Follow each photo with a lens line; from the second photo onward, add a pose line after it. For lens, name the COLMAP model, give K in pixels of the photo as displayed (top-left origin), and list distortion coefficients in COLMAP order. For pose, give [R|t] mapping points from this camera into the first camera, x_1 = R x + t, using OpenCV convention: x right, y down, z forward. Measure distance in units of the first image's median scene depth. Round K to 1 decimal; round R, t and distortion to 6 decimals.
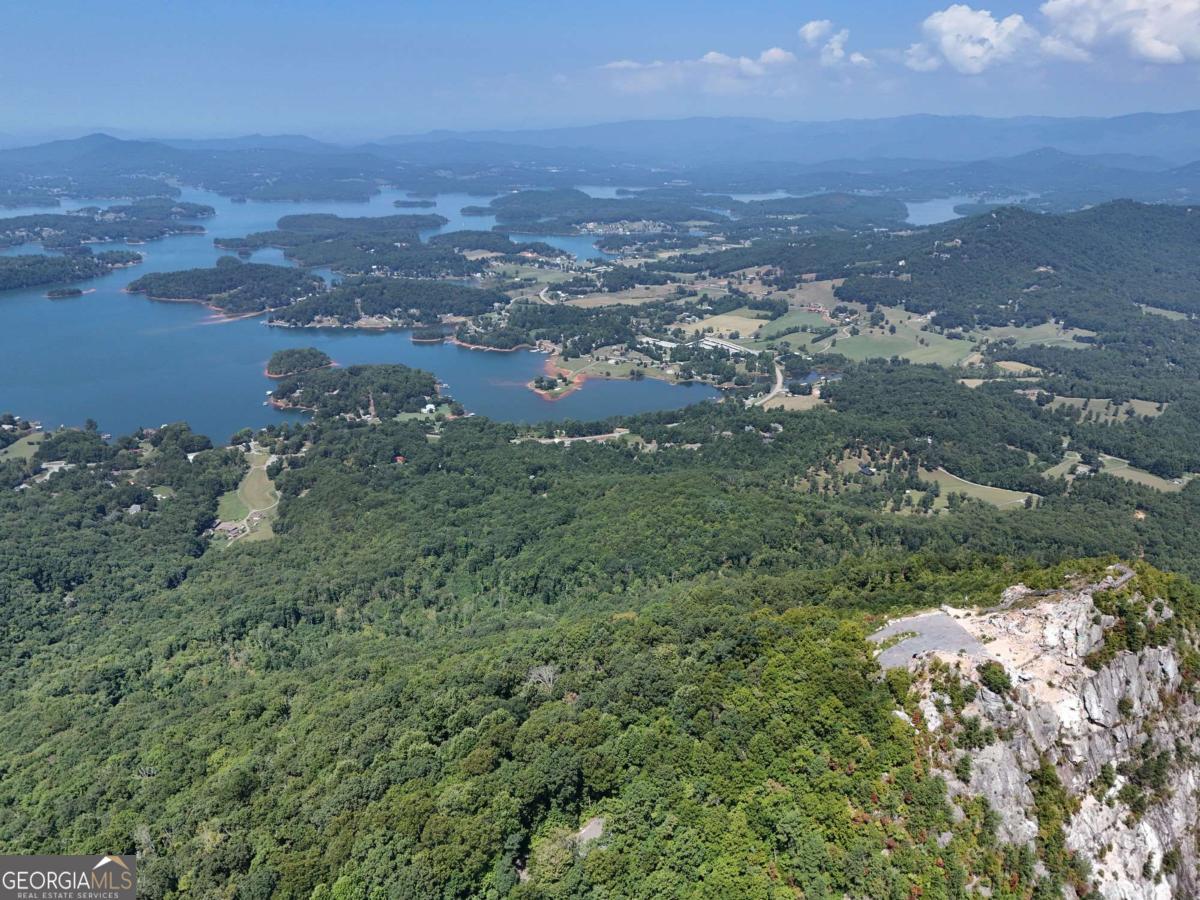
lens RADIAL K [[884.3, 0, 604.9], [0, 884.3, 452.1], [0, 0, 1]] dist [0.075097, -0.071599]
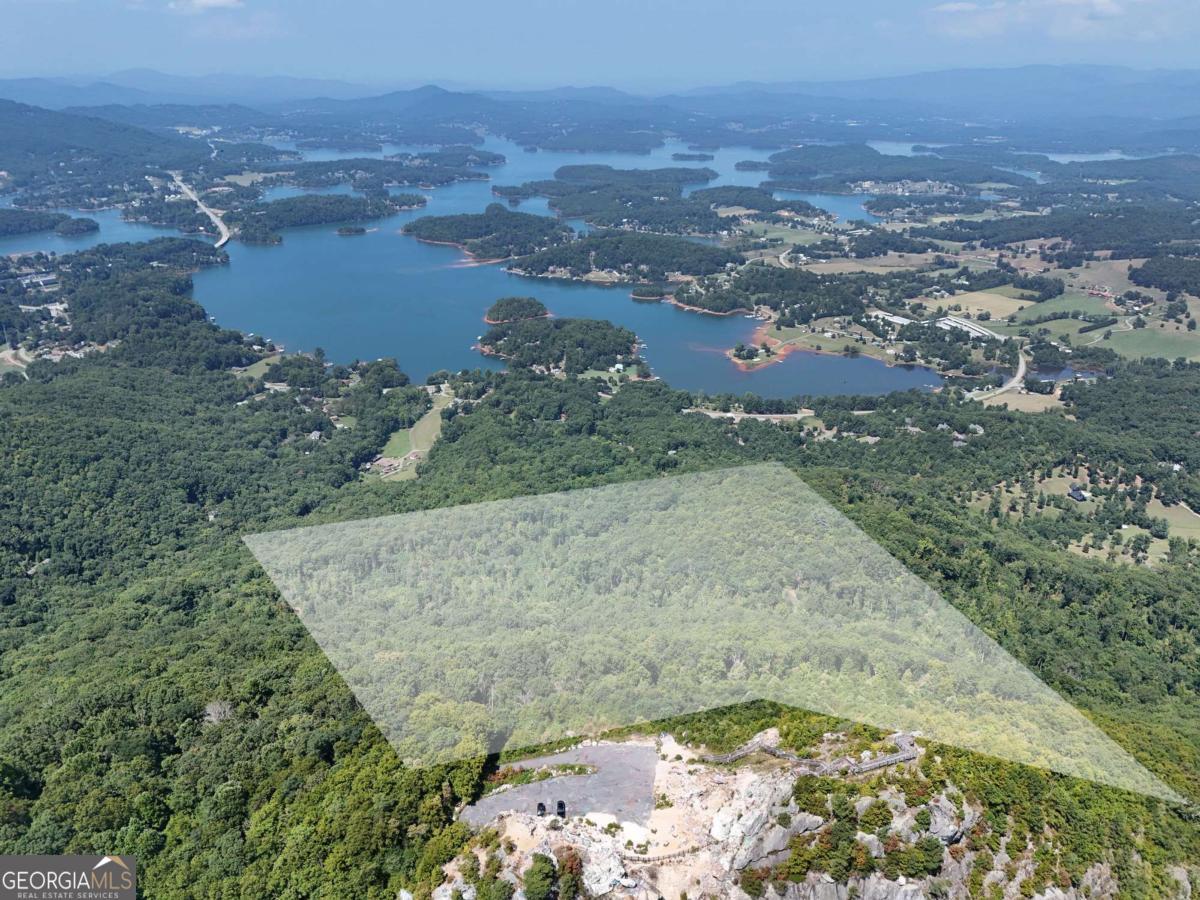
lens RADIAL K [[884.3, 0, 604.9], [0, 884.3, 452.1], [0, 0, 1]] dist [0.075097, -0.071599]
pose [[0.947974, 0.126191, -0.292270, 0.061698], [-0.112308, 0.991618, 0.063874, -0.011924], [0.297881, -0.027727, 0.954200, 0.035176]]
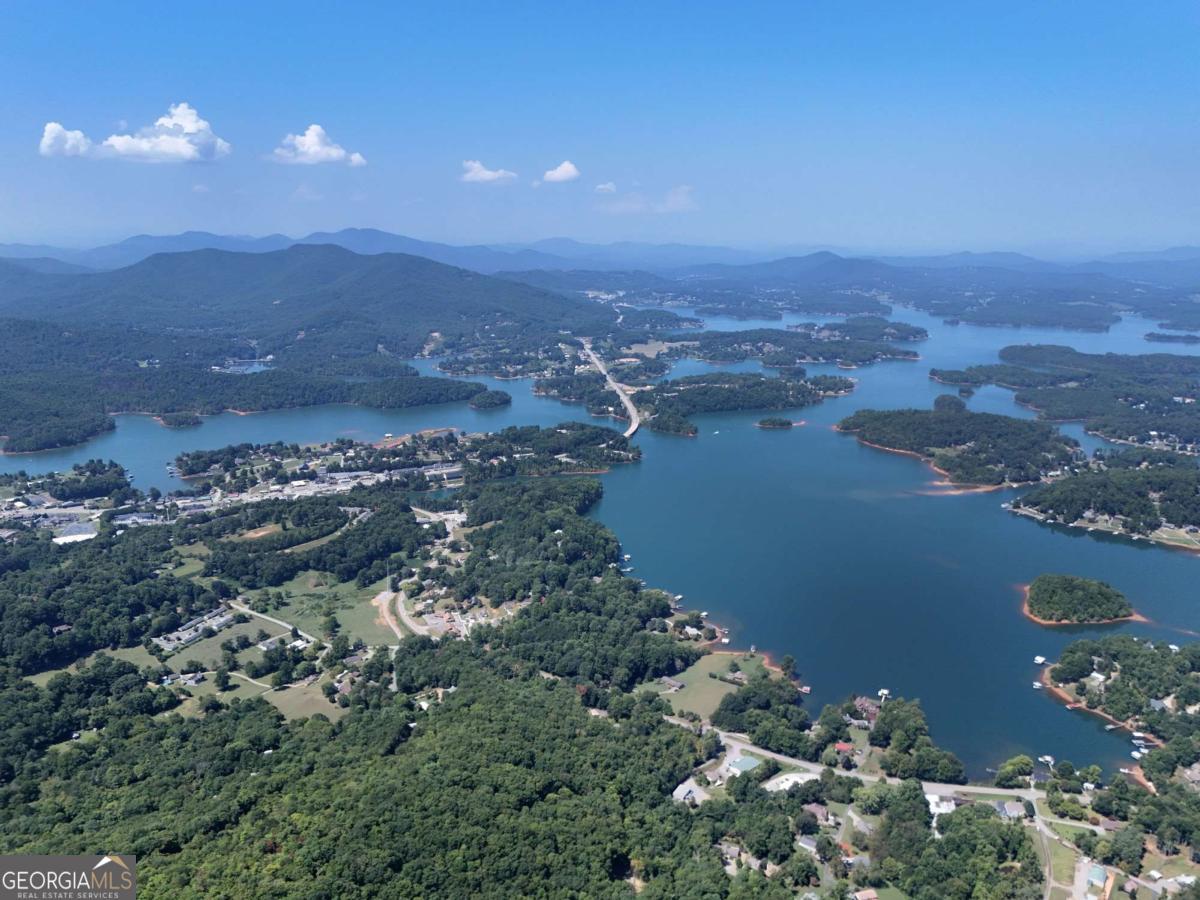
lens RADIAL K [[884.3, 0, 604.9], [0, 884.3, 452.1], [0, 0, 1]] dist [0.075097, -0.071599]
pose [[0.755398, 0.156205, -0.636375, -0.167838], [-0.230581, 0.972423, -0.035017, -0.085198], [0.613356, 0.173188, 0.770585, 0.221629]]
